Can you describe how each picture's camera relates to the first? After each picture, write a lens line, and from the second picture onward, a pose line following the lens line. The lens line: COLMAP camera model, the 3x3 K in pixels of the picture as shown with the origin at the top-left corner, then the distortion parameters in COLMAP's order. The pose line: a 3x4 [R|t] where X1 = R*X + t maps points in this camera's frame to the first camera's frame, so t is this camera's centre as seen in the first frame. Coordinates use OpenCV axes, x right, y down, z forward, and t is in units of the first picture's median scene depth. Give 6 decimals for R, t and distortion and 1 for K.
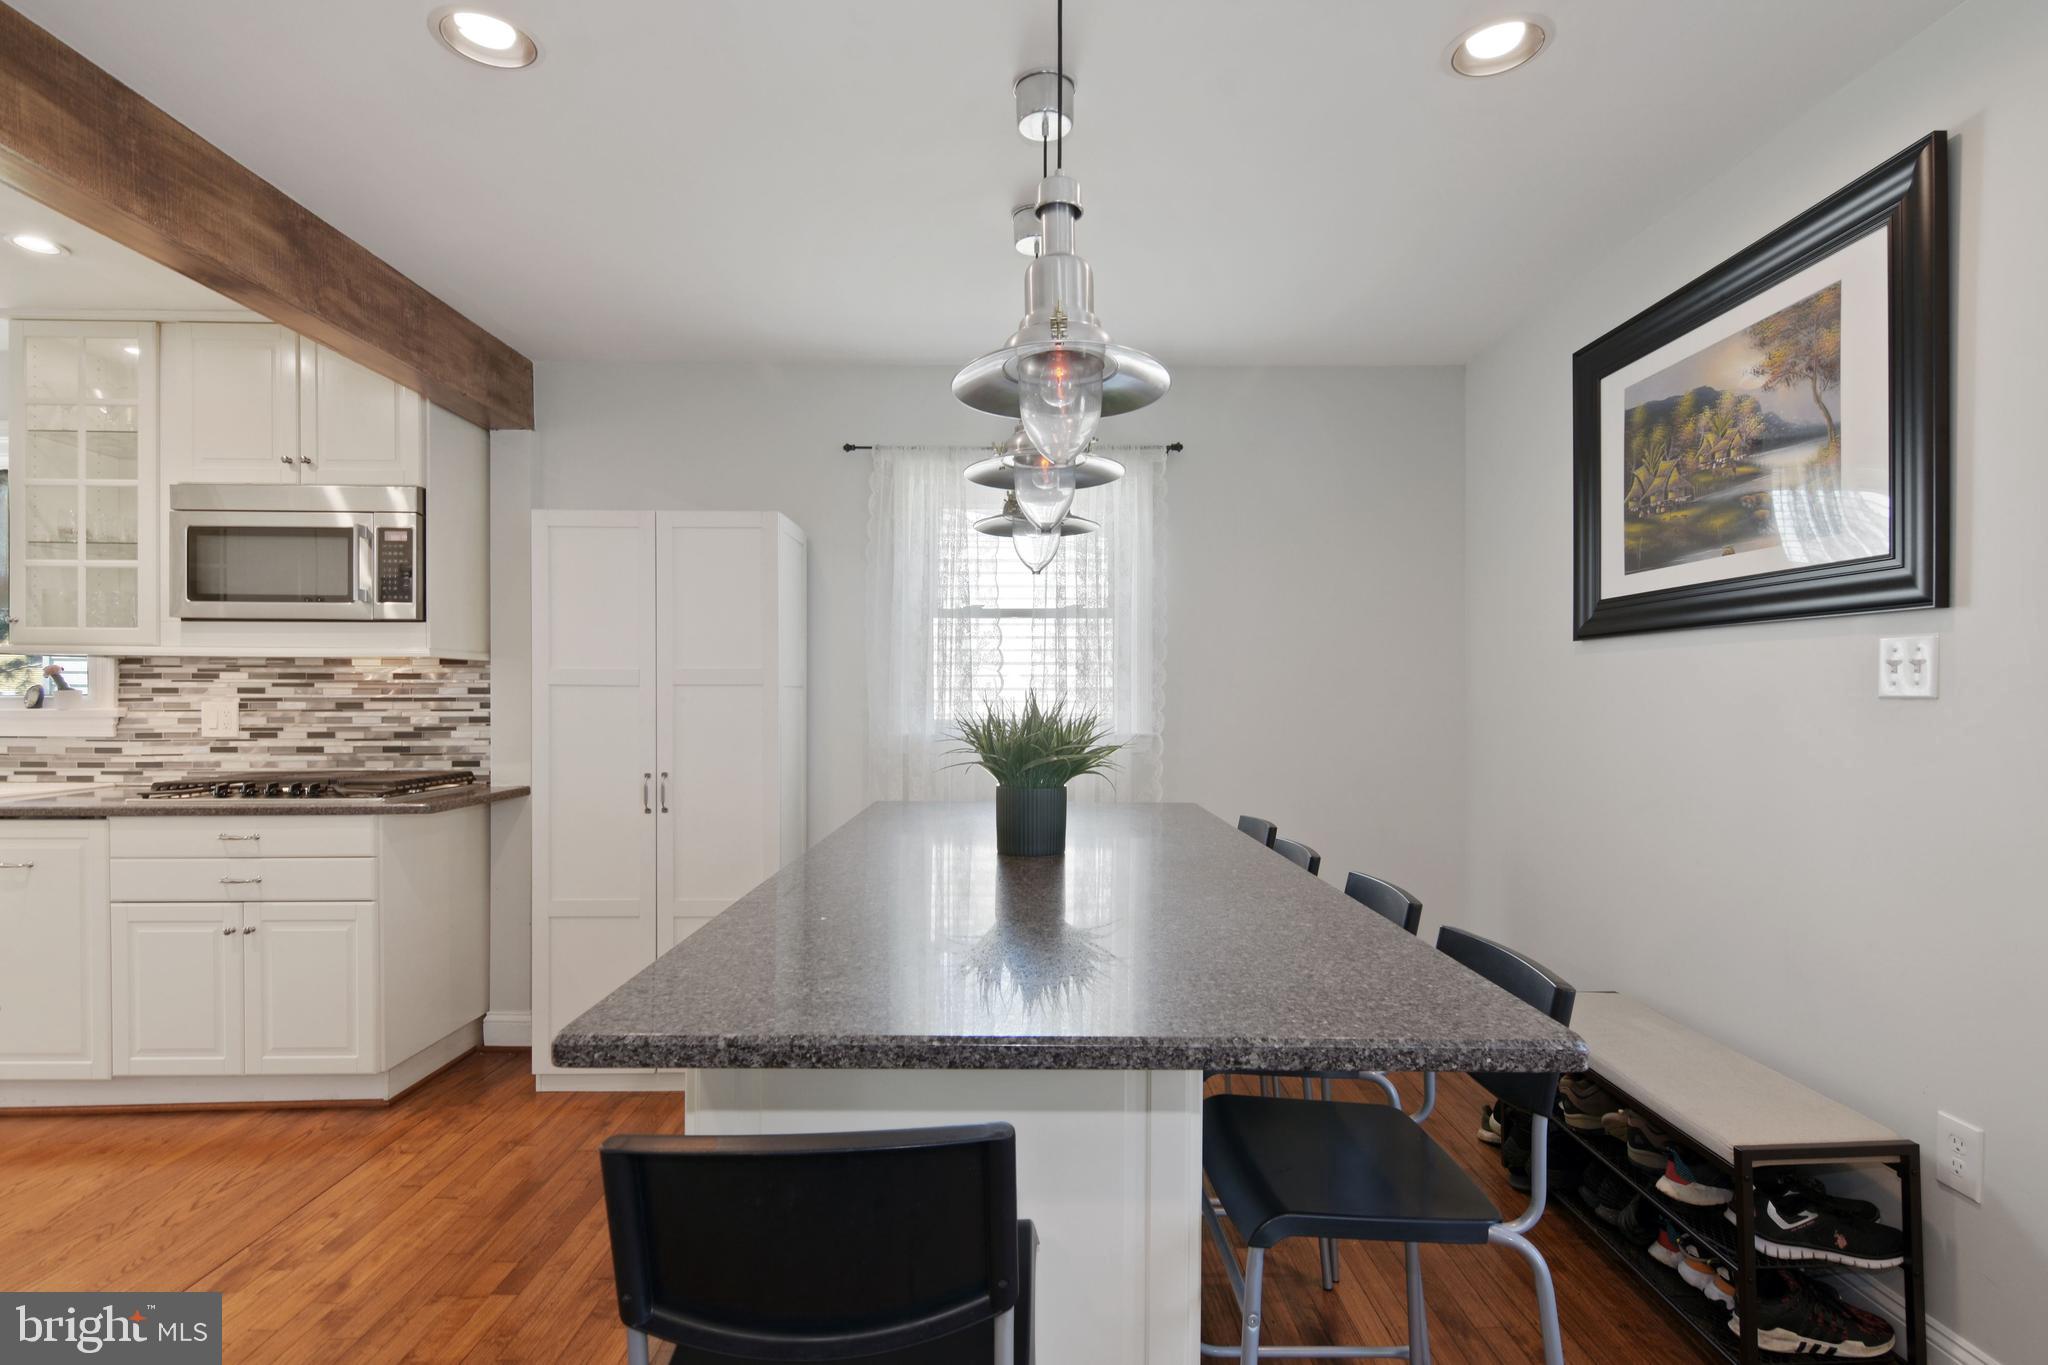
lens RADIAL K [[984.1, 0, 1029.5], [0, 984.1, 705.2], [0, 0, 1]] dist [0.008995, -0.009637]
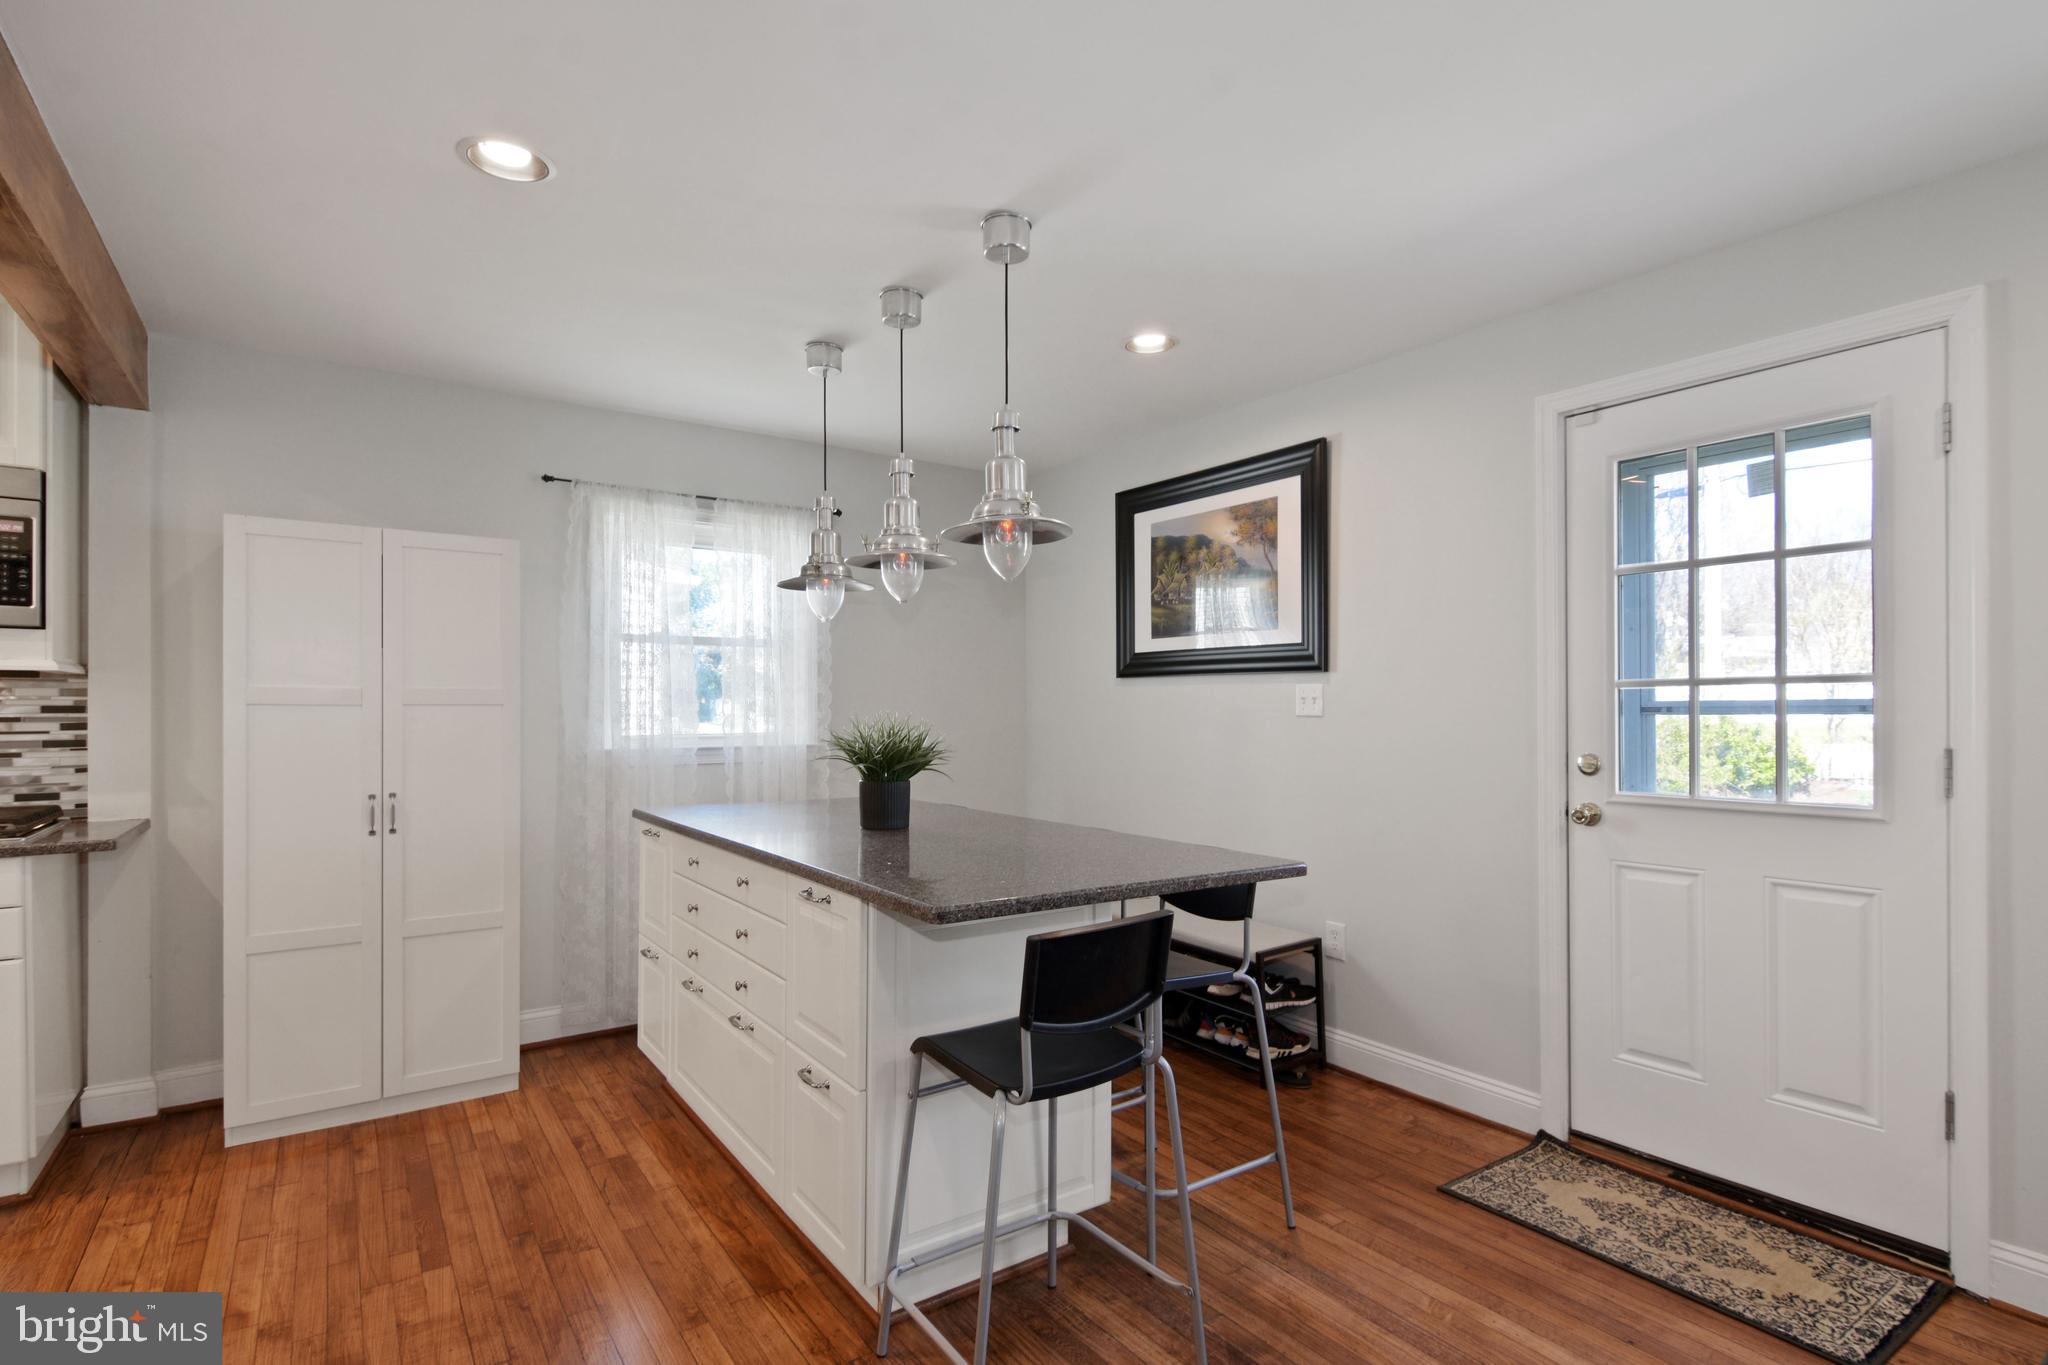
lens RADIAL K [[984.2, 0, 1030.9], [0, 984.2, 703.8], [0, 0, 1]] dist [0.001642, -0.007716]
pose [[0.821904, 0.003008, 0.569618, -0.400983], [0.004450, 0.999922, -0.011701, -0.006616], [-0.569608, 0.012152, 0.821826, -0.176887]]
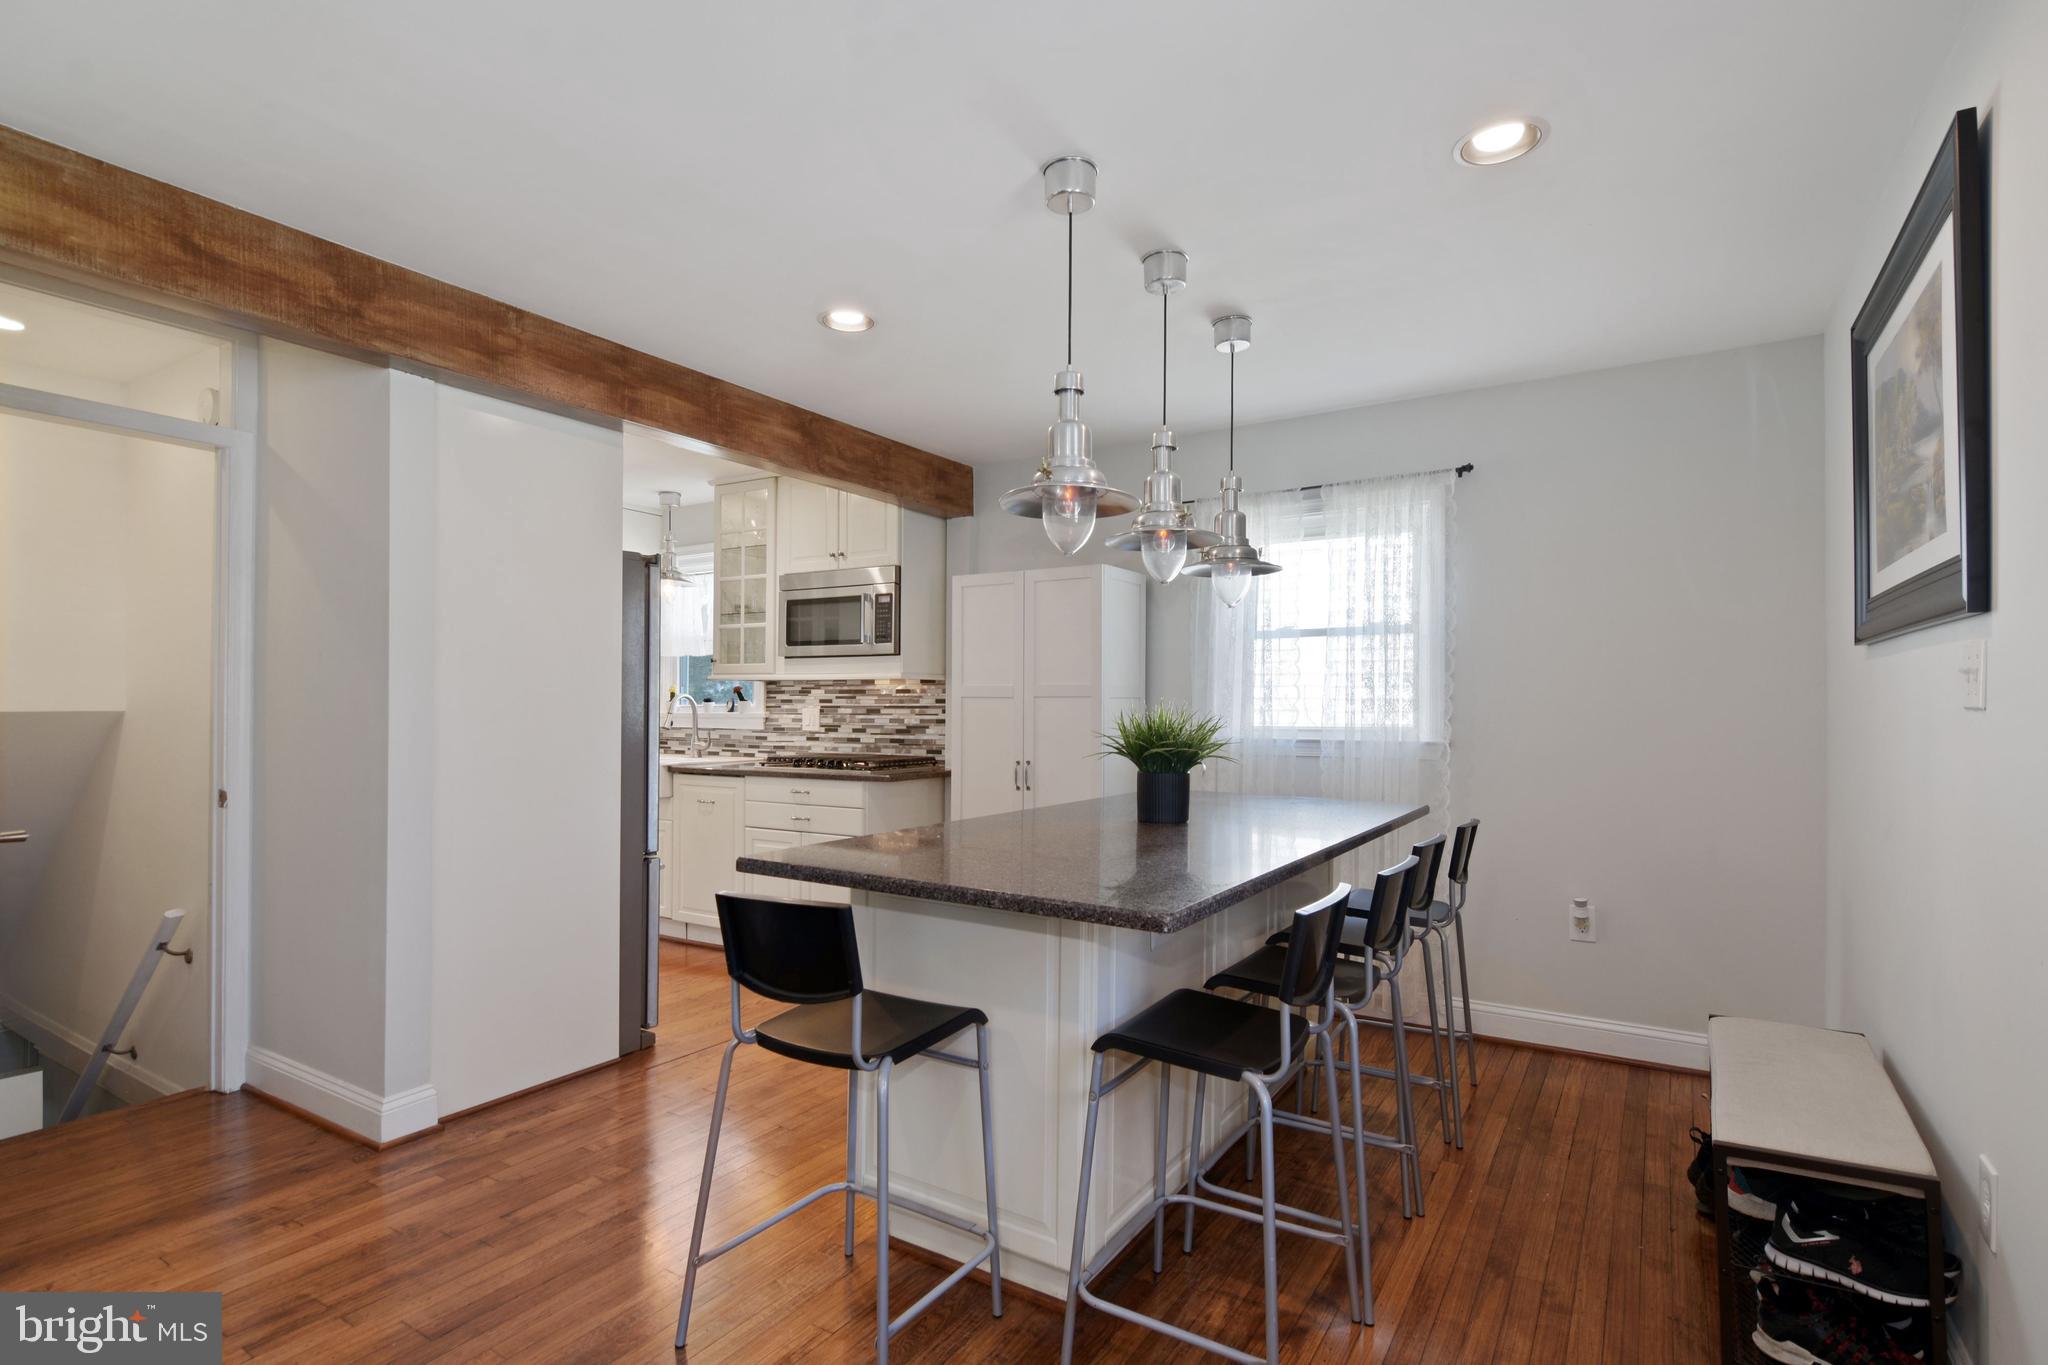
lens RADIAL K [[984.2, 0, 1030.9], [0, 984.2, 703.8], [0, 0, 1]] dist [0.001642, -0.007716]
pose [[0.839319, 0.000639, -0.543639, 0.371857], [-0.006176, 0.999946, -0.008360, 0.000279], [0.543605, 0.010374, 0.839277, -0.145977]]
